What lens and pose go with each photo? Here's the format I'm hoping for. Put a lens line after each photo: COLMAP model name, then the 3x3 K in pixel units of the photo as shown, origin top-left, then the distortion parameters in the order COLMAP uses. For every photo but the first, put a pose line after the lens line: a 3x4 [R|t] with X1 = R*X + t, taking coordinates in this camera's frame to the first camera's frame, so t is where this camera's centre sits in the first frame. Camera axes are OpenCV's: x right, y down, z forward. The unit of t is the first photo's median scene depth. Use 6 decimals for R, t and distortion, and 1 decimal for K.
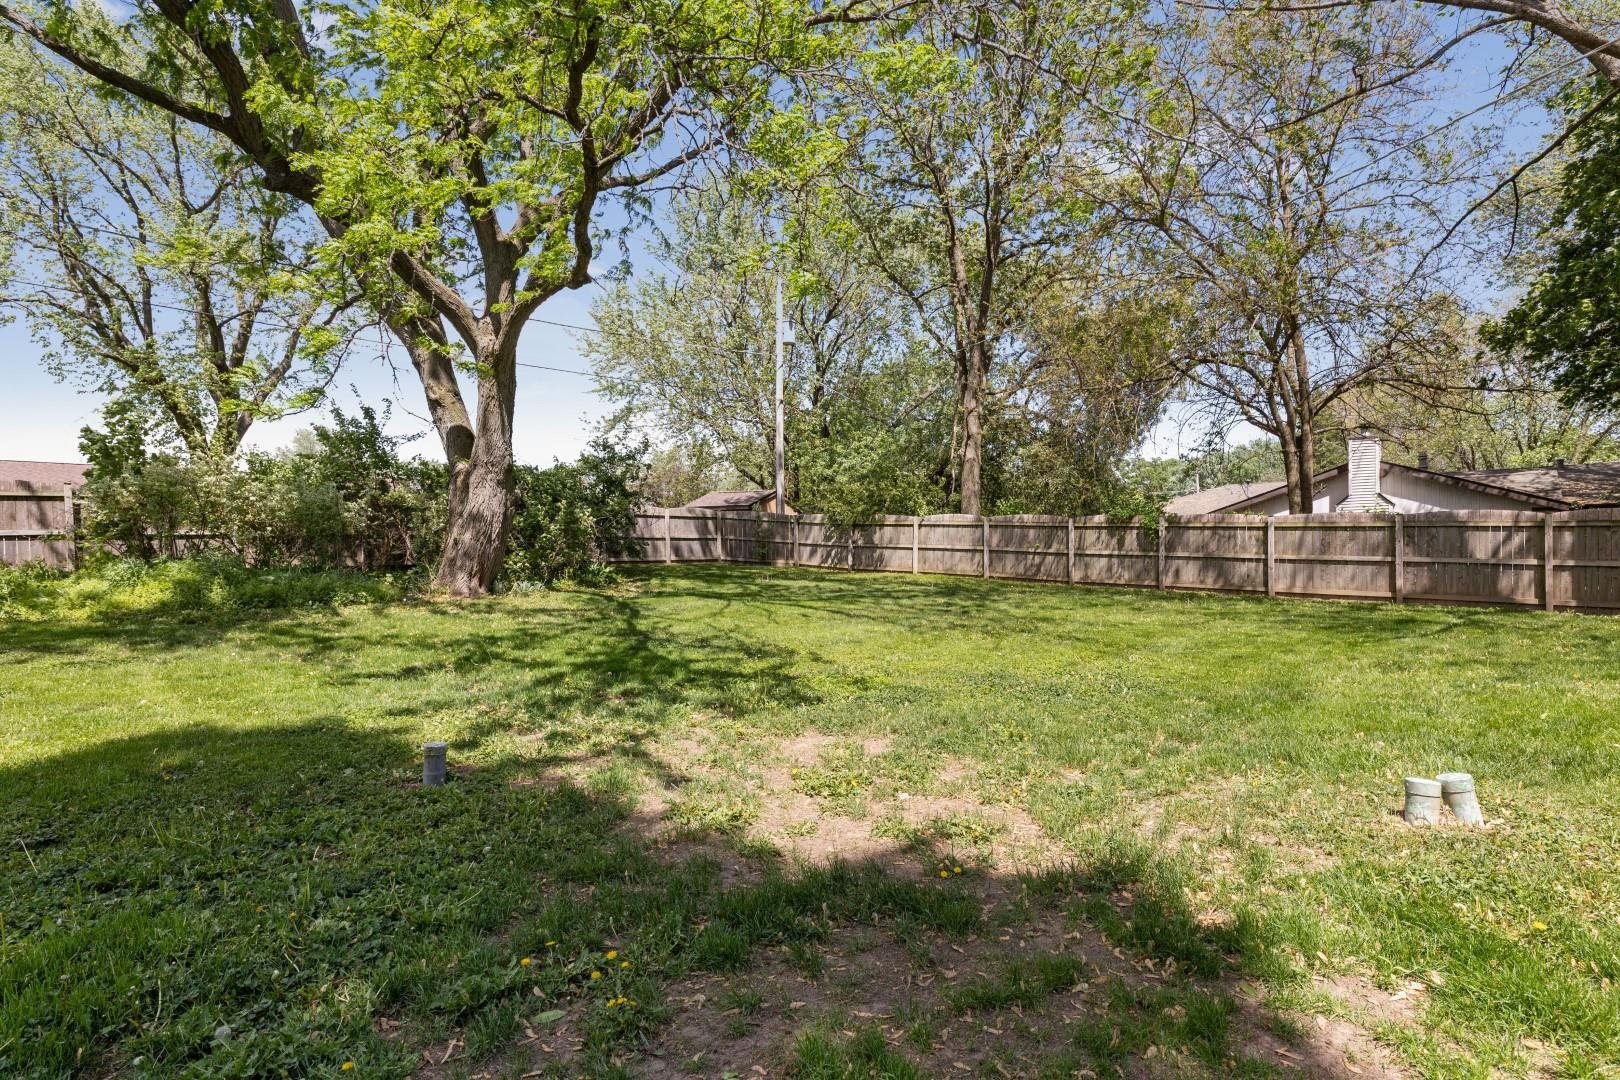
lens RADIAL K [[801.7, 0, 789.9], [0, 801.7, 541.0], [0, 0, 1]] dist [-0.002804, -0.001226]
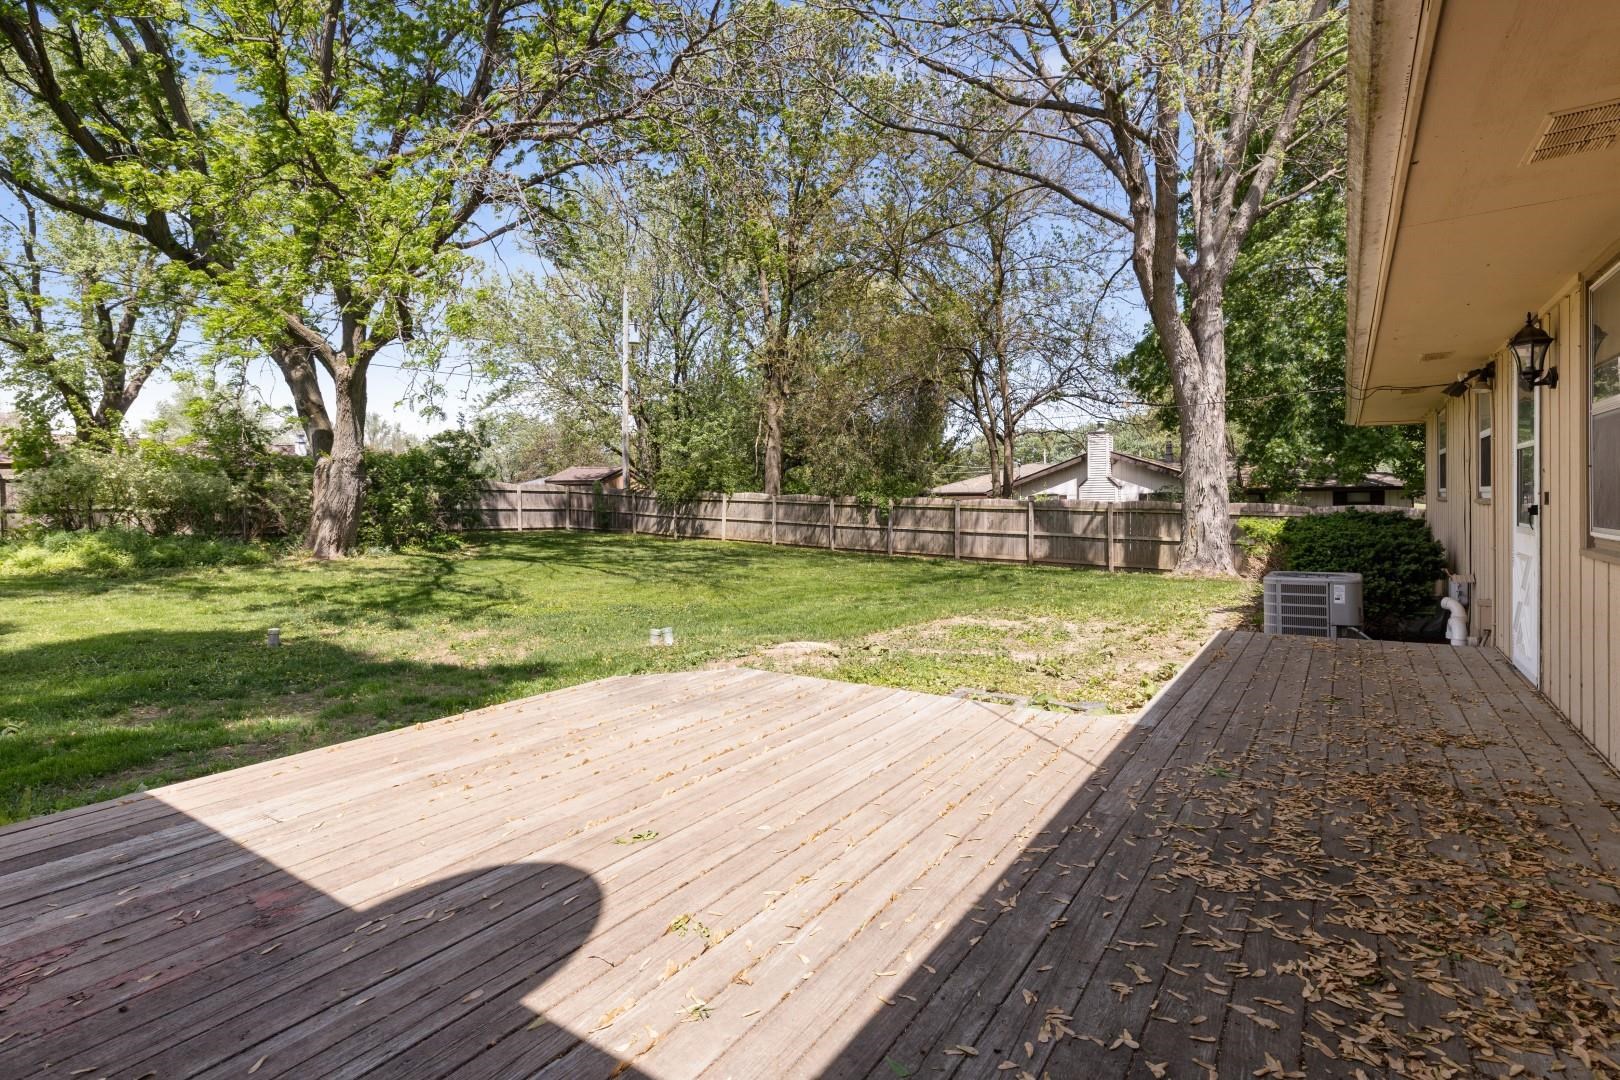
lens RADIAL K [[822.0, 0, 797.0], [0, 822.0, 494.9], [0, 0, 1]] dist [0.002032, 0.001501]
pose [[0.995287, 0.009527, 0.096504, 0.197563], [-0.008781, 0.999928, -0.008151, -0.026911], [-0.096575, 0.007265, 0.995299, -0.354443]]
